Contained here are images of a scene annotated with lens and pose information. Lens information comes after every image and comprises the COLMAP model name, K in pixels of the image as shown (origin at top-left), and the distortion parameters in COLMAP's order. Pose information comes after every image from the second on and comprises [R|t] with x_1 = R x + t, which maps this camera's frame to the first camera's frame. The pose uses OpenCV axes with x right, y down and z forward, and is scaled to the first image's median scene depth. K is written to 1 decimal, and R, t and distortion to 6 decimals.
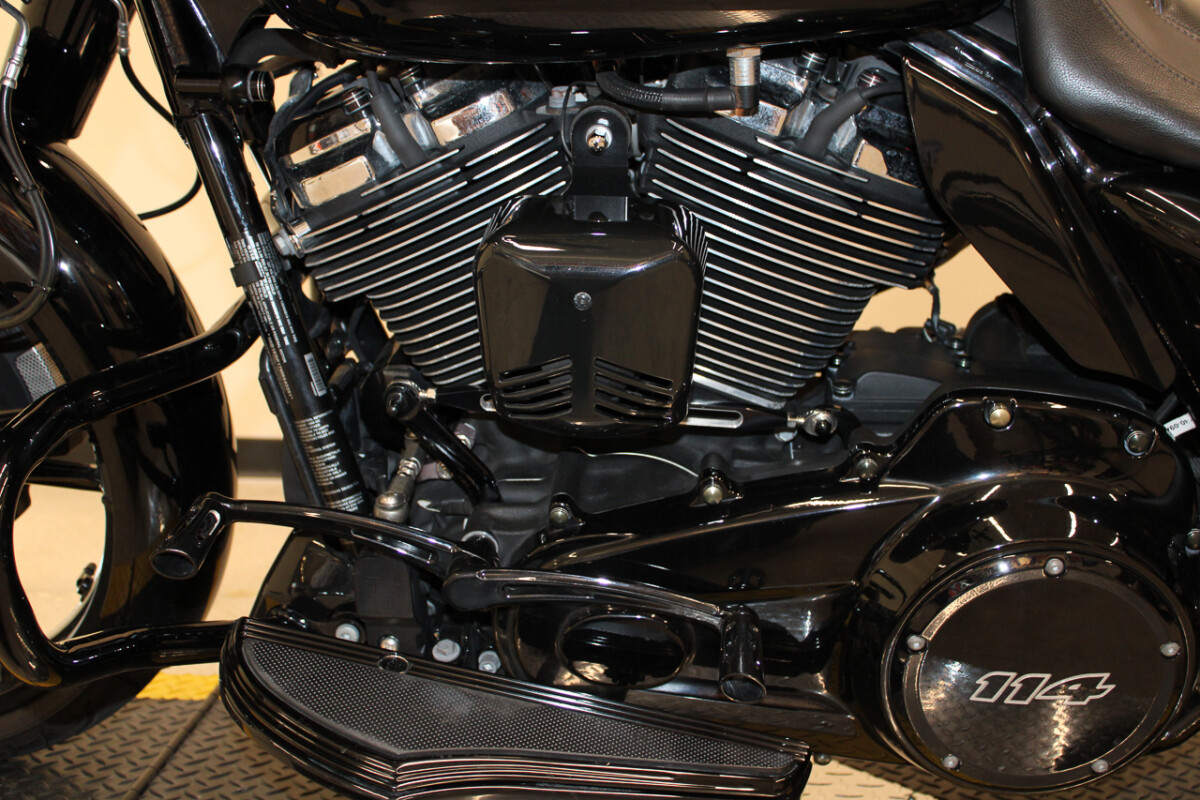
lens RADIAL K [[1317.5, 0, 598.2], [0, 1317.5, 394.9], [0, 0, 1]] dist [-0.048324, 0.000000]
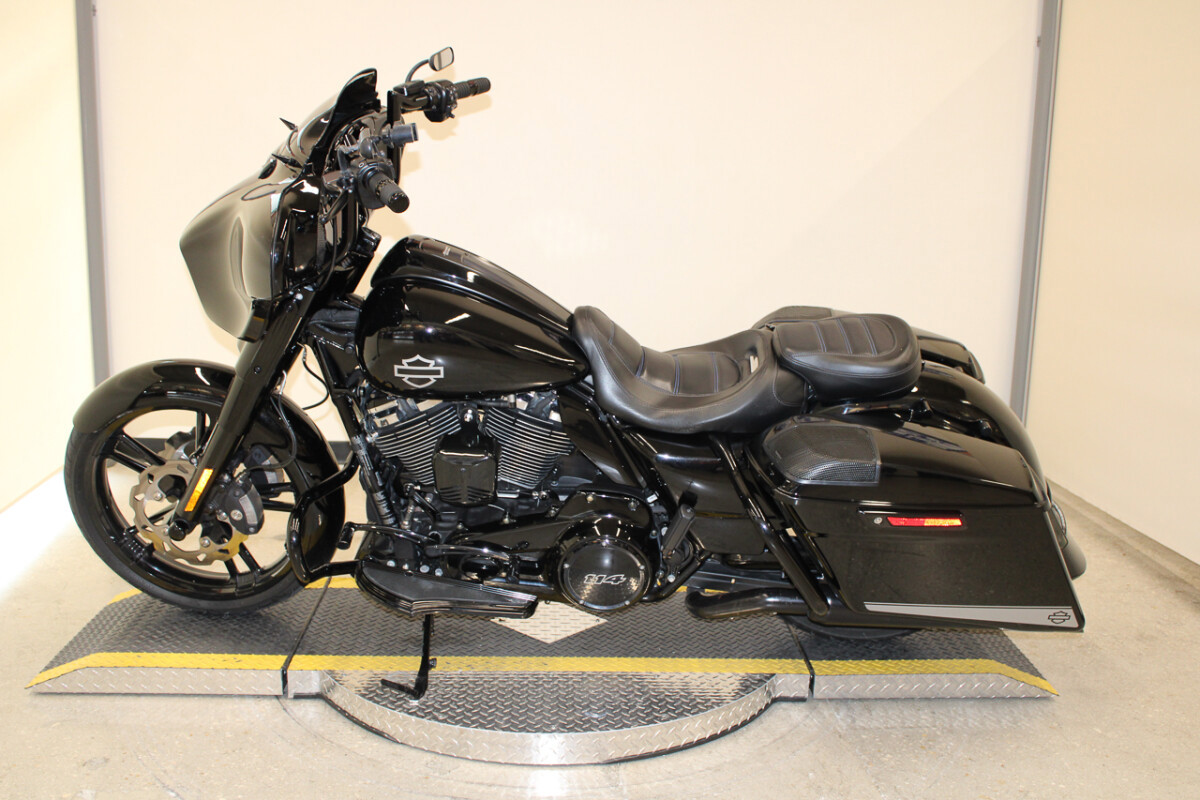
lens RADIAL K [[1180.1, 0, 613.4], [0, 1180.1, 405.9], [0, 0, 1]] dist [-0.064428, 0.000000]
pose [[0.998241, -0.009090, 0.058579, 0.169124], [0.004871, 0.997409, 0.071779, -0.384941], [-0.059080, -0.071367, 0.995699, -1.756499]]
